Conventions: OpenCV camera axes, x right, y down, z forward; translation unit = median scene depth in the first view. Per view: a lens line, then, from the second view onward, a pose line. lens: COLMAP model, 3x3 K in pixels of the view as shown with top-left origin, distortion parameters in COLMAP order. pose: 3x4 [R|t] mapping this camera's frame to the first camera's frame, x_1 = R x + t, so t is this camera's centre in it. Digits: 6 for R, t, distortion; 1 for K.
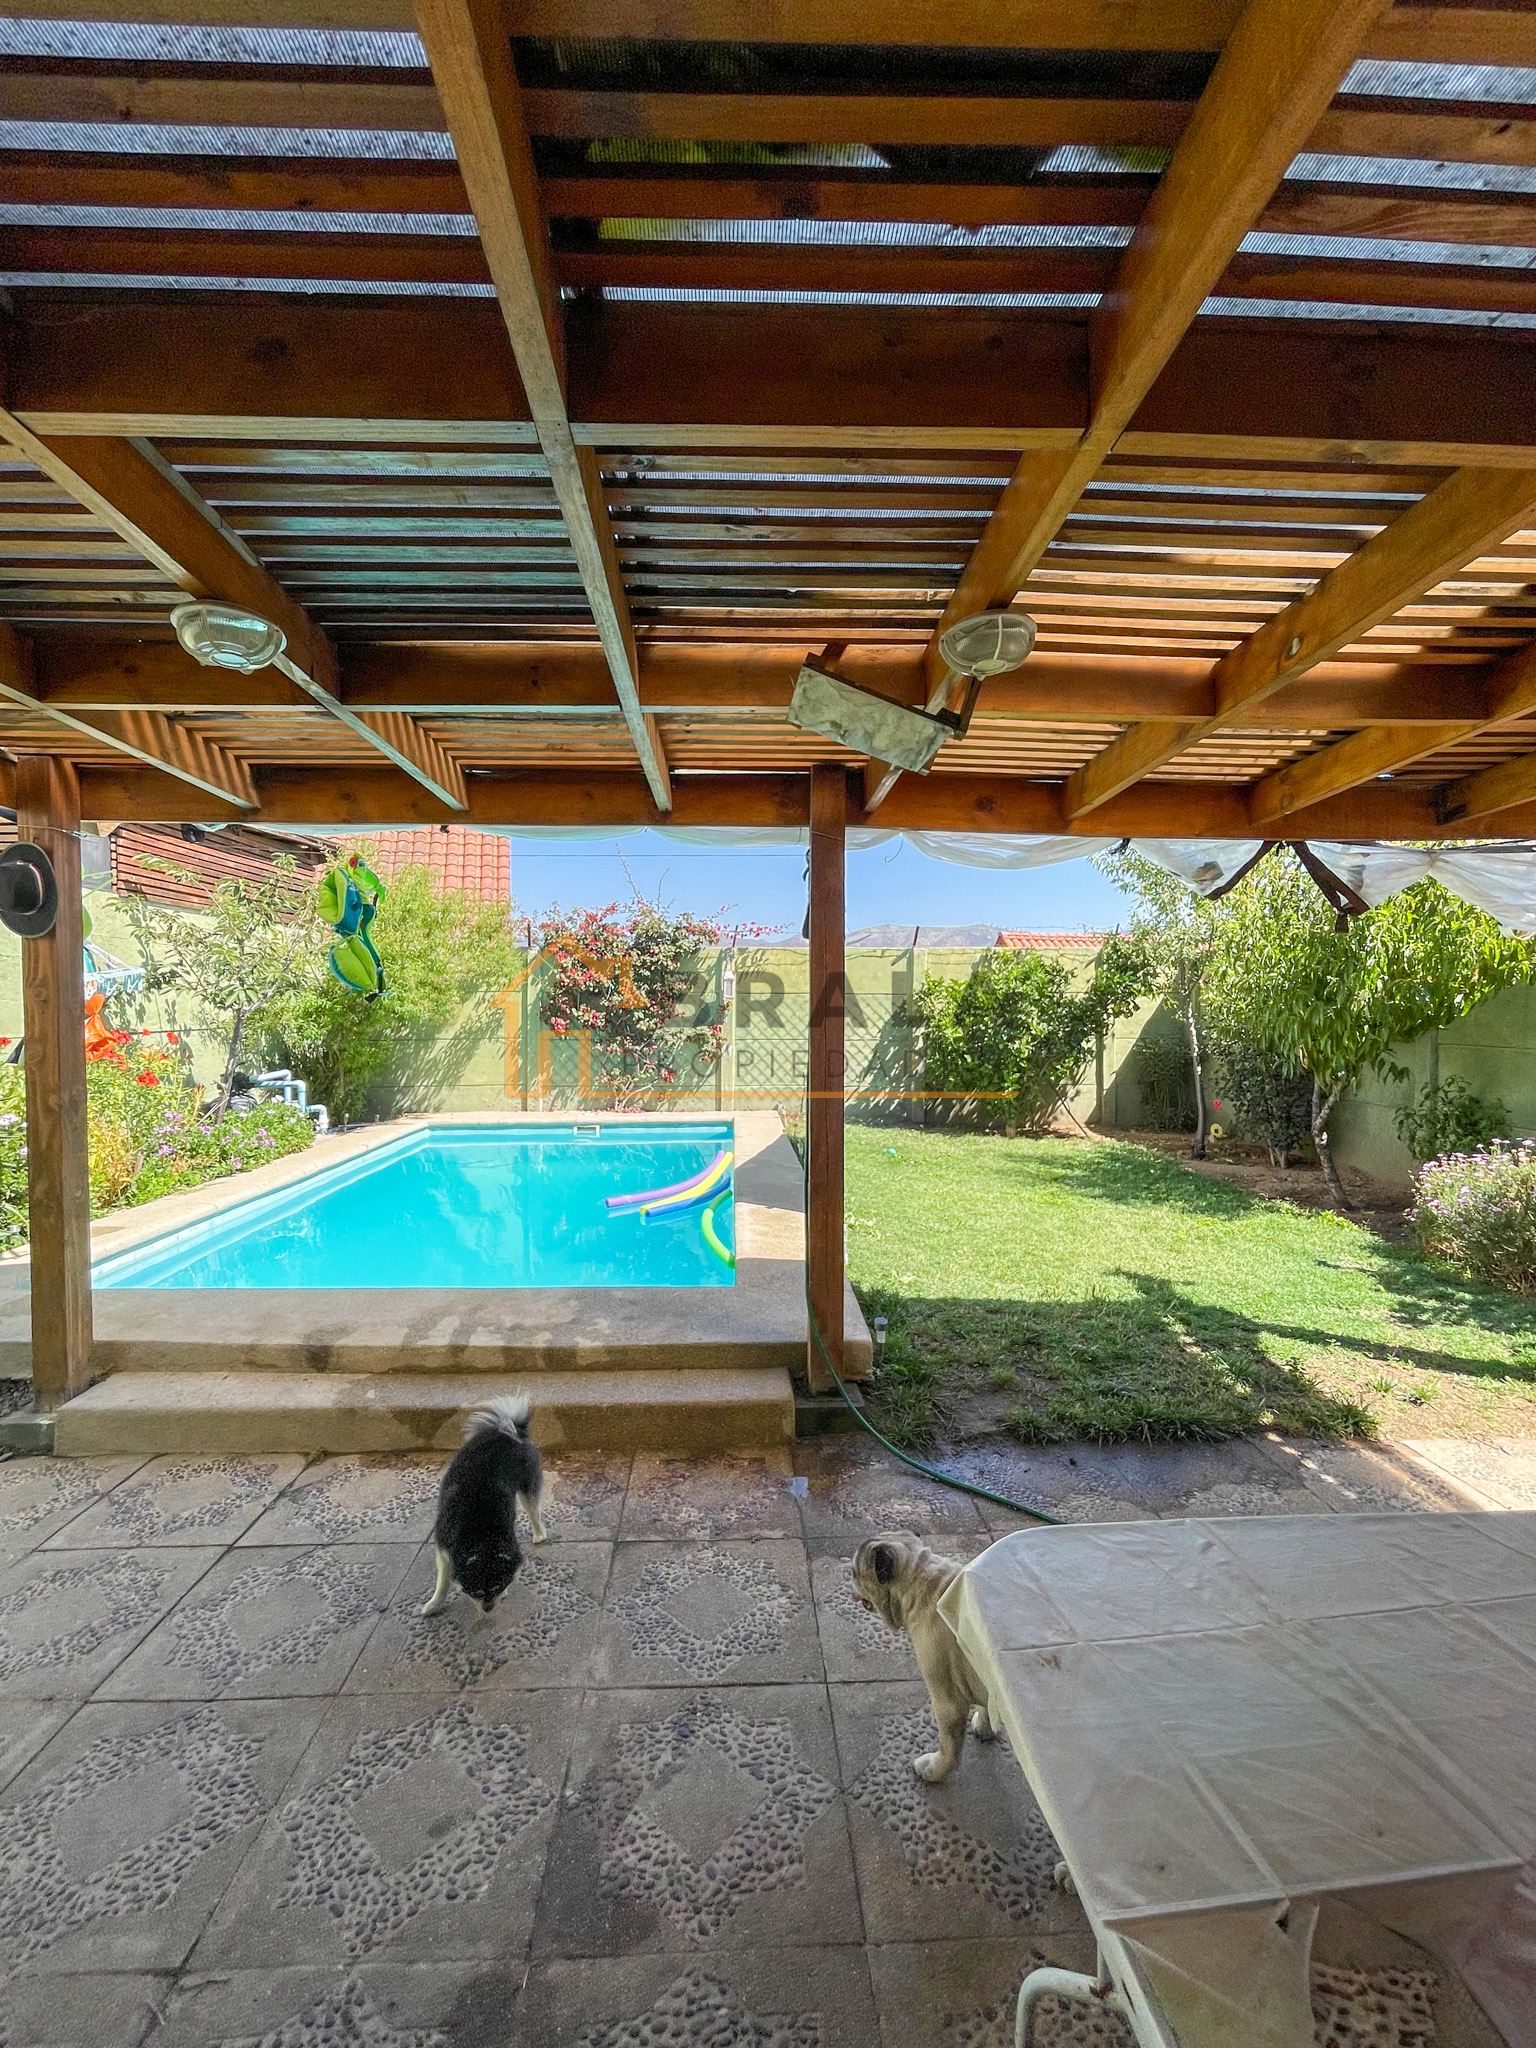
lens RADIAL K [[838.4, 0, 754.8], [0, 838.4, 1001.0], [0, 0, 1]] dist [-0.000084, 0.000045]
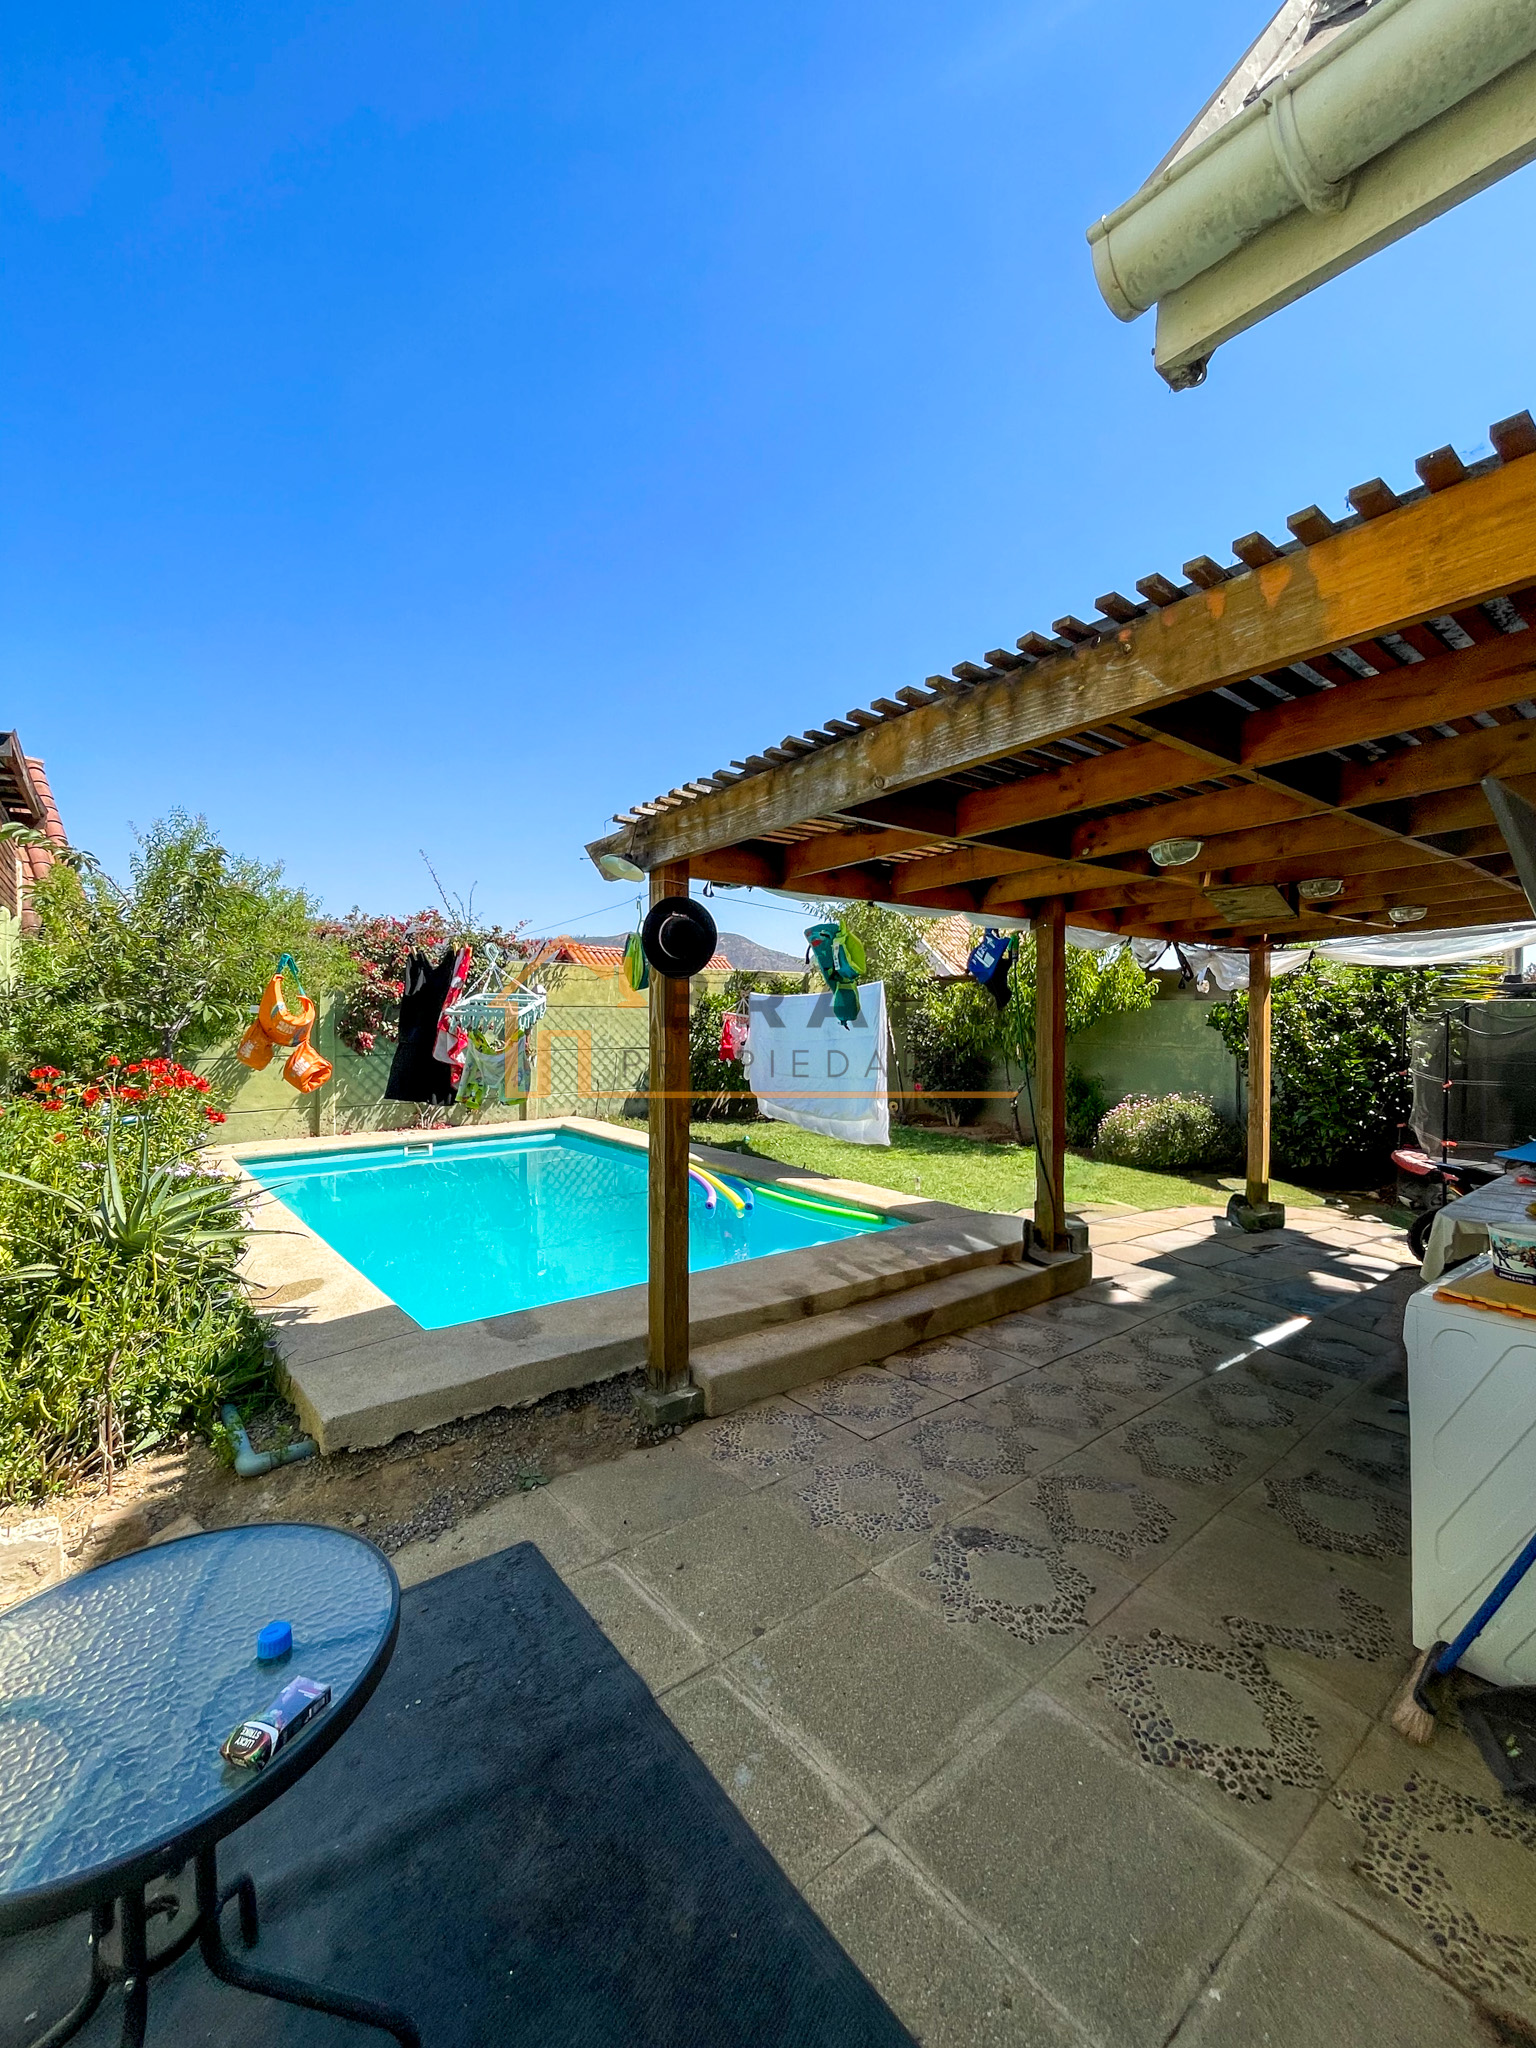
lens RADIAL K [[820.7, 0, 764.1], [0, 820.7, 973.6], [0, 0, 1]] dist [-0.002210, -0.000043]
pose [[0.817750, 0.027864, 0.574899, -0.392168], [-0.005295, 0.999149, -0.040895, -0.010020], [-0.575550, 0.030398, 0.817202, -0.002748]]
